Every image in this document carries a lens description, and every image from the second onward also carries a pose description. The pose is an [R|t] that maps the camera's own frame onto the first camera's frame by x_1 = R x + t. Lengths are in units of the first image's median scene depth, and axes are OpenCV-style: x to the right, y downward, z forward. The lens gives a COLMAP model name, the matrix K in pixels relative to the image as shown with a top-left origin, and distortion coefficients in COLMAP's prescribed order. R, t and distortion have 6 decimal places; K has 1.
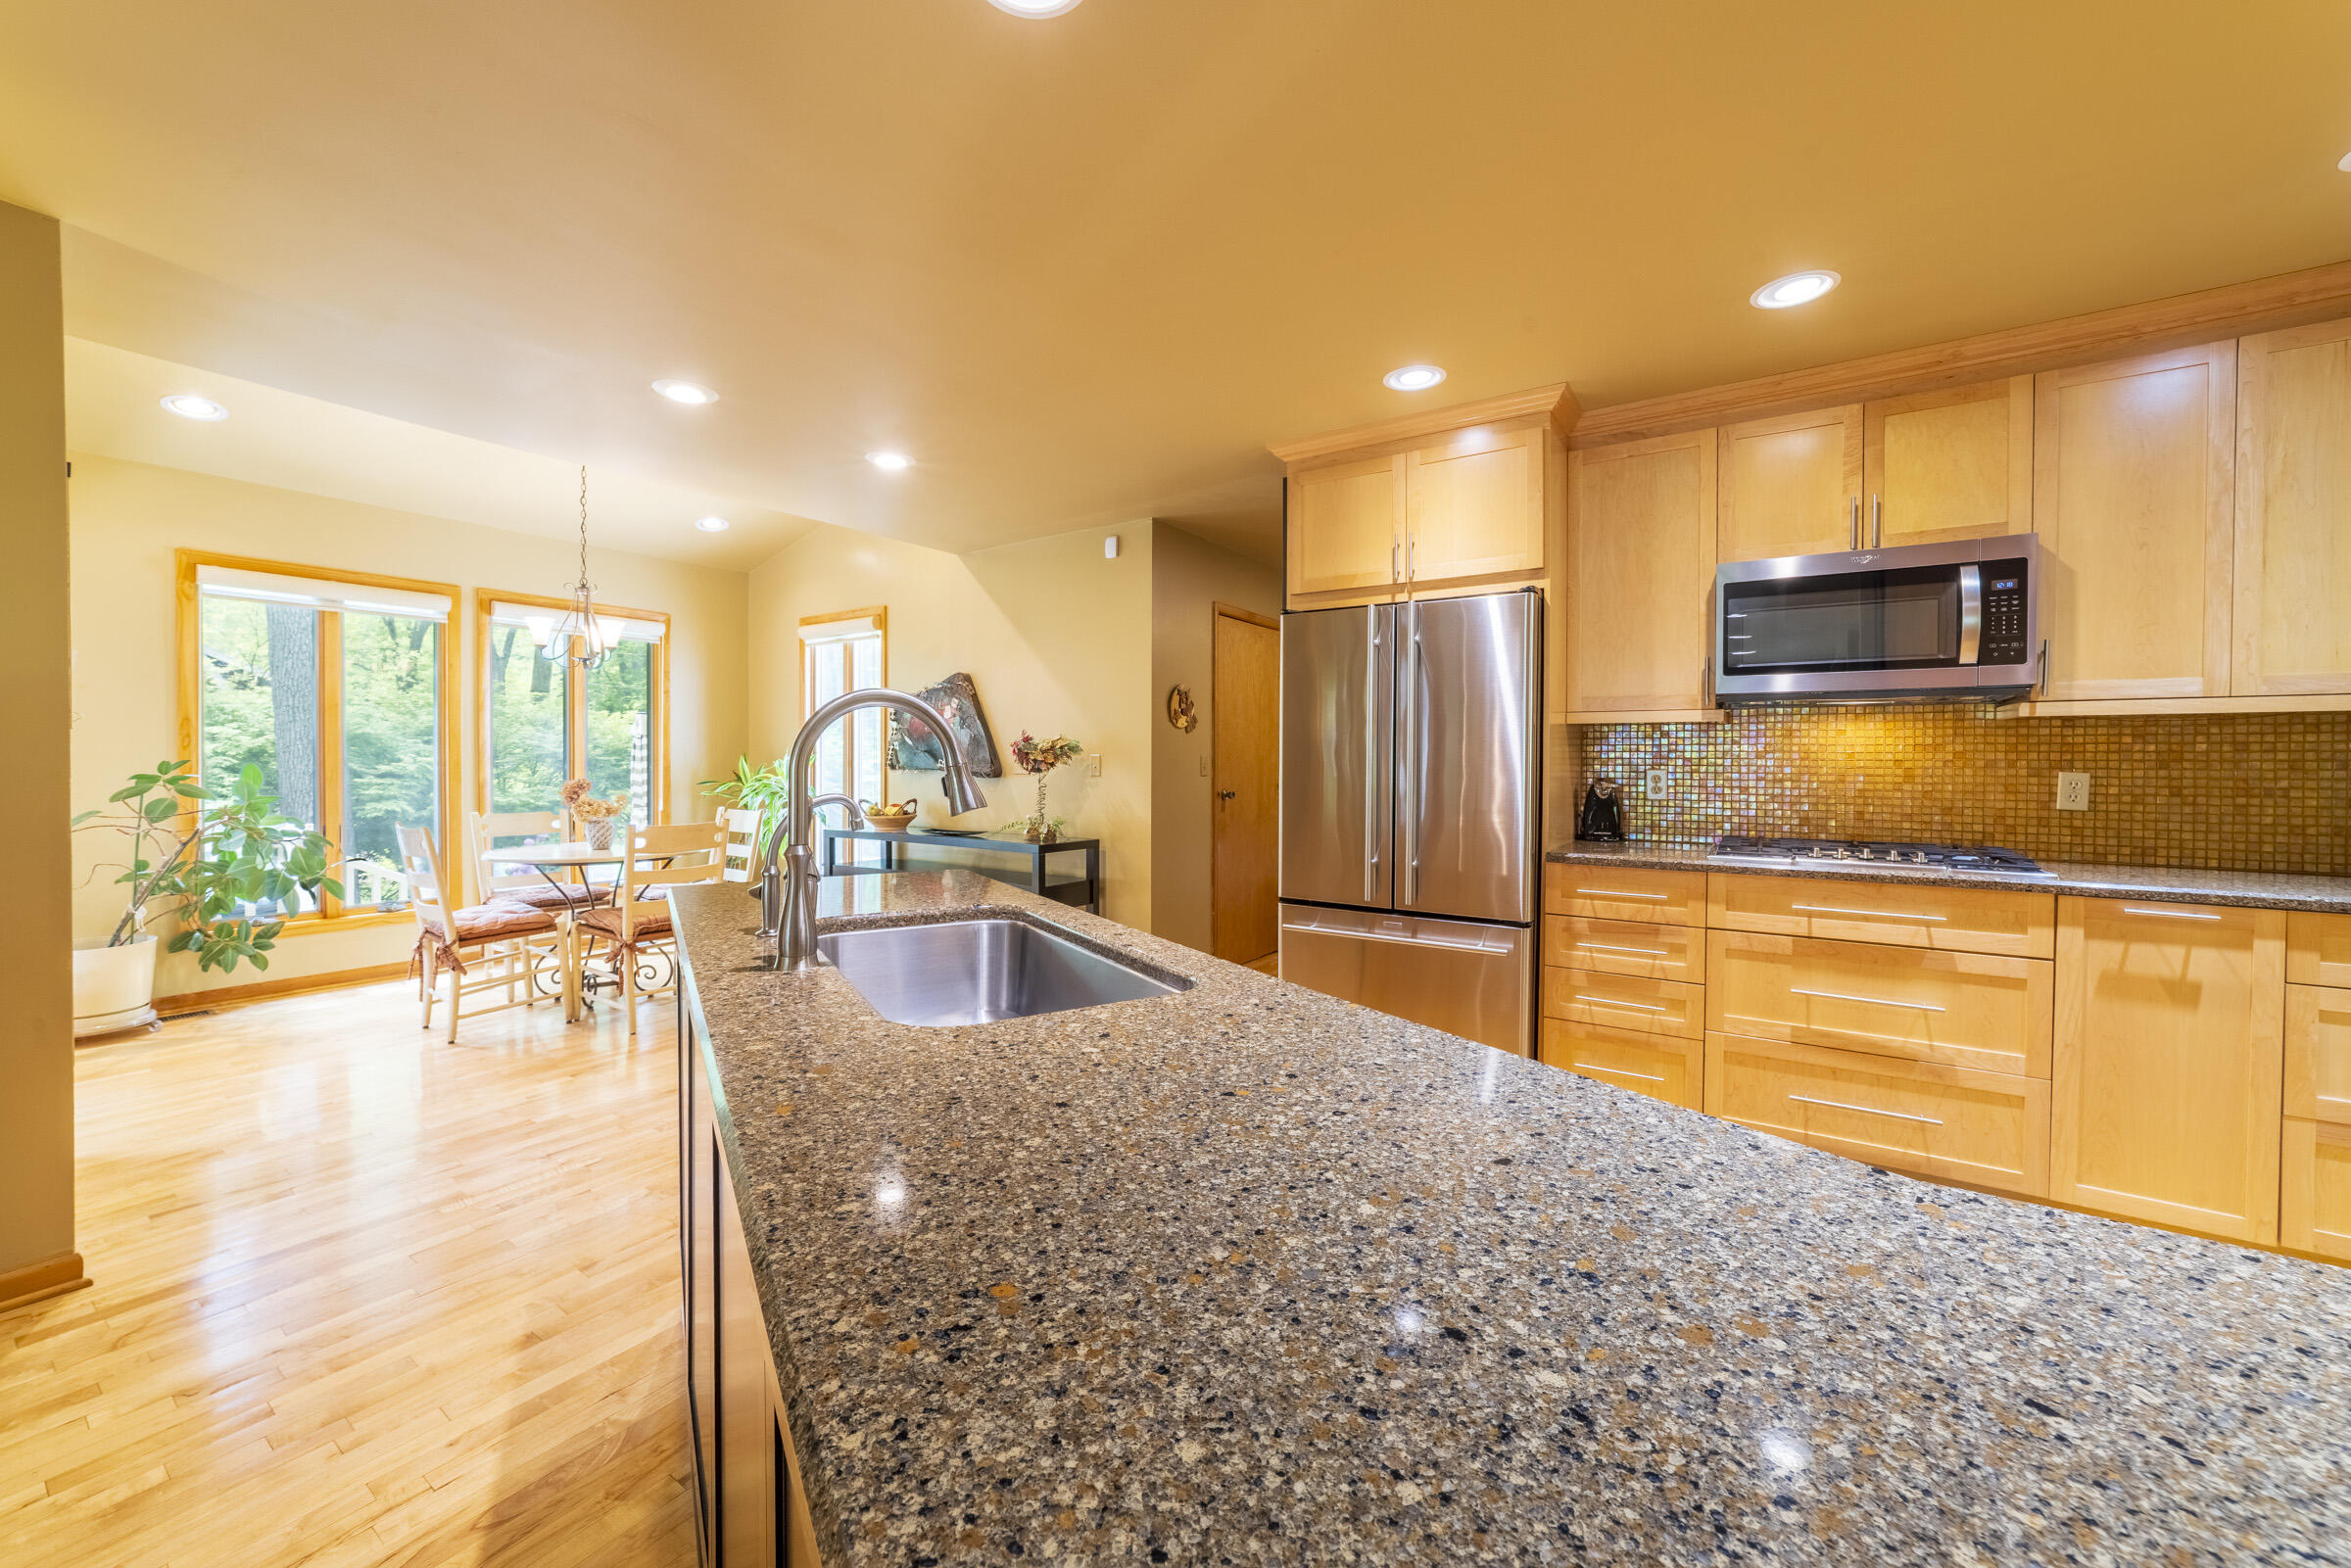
lens RADIAL K [[894.1, 0, 1170.3], [0, 894.1, 769.7], [0, 0, 1]] dist [0.000277, 0.001280]
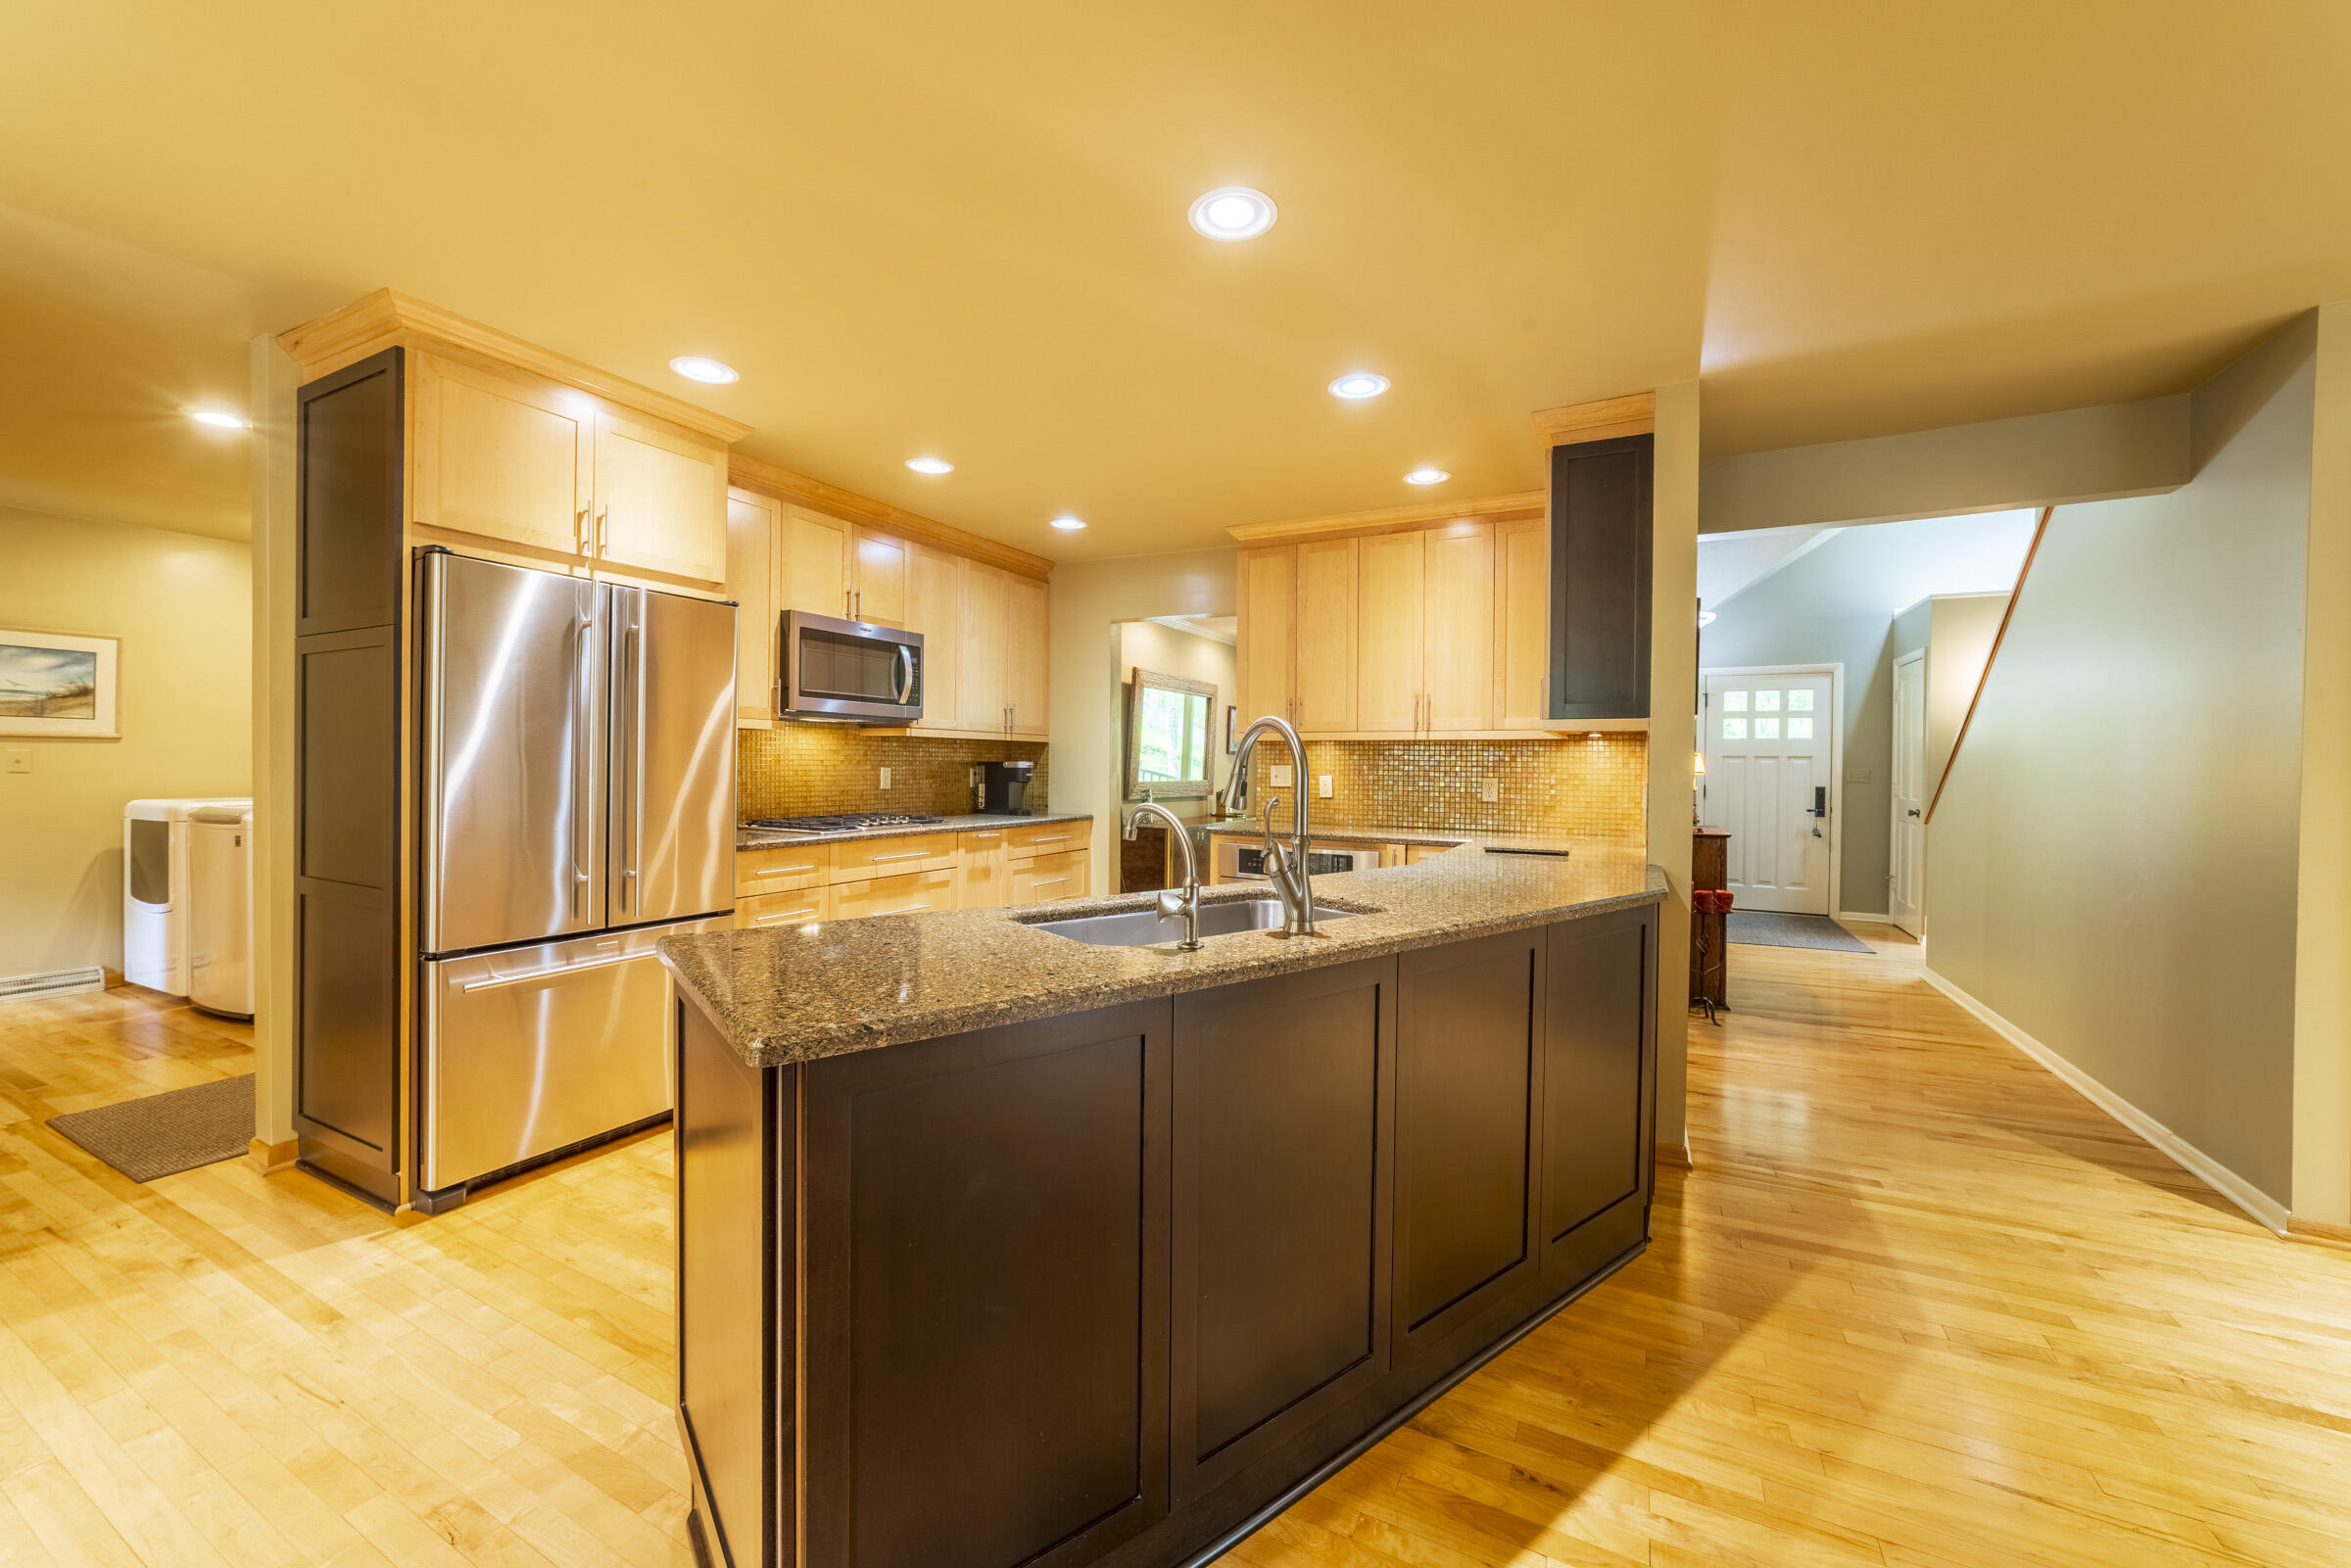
lens RADIAL K [[894.1, 0, 1185.5], [0, 894.1, 770.9], [0, 0, 1]] dist [0.000277, 0.001280]
pose [[-0.094508, -0.009013, 0.995483, -0.849485], [0.008580, 0.999914, 0.009868, -0.003619], [-0.995487, 0.009474, -0.094422, 0.638415]]
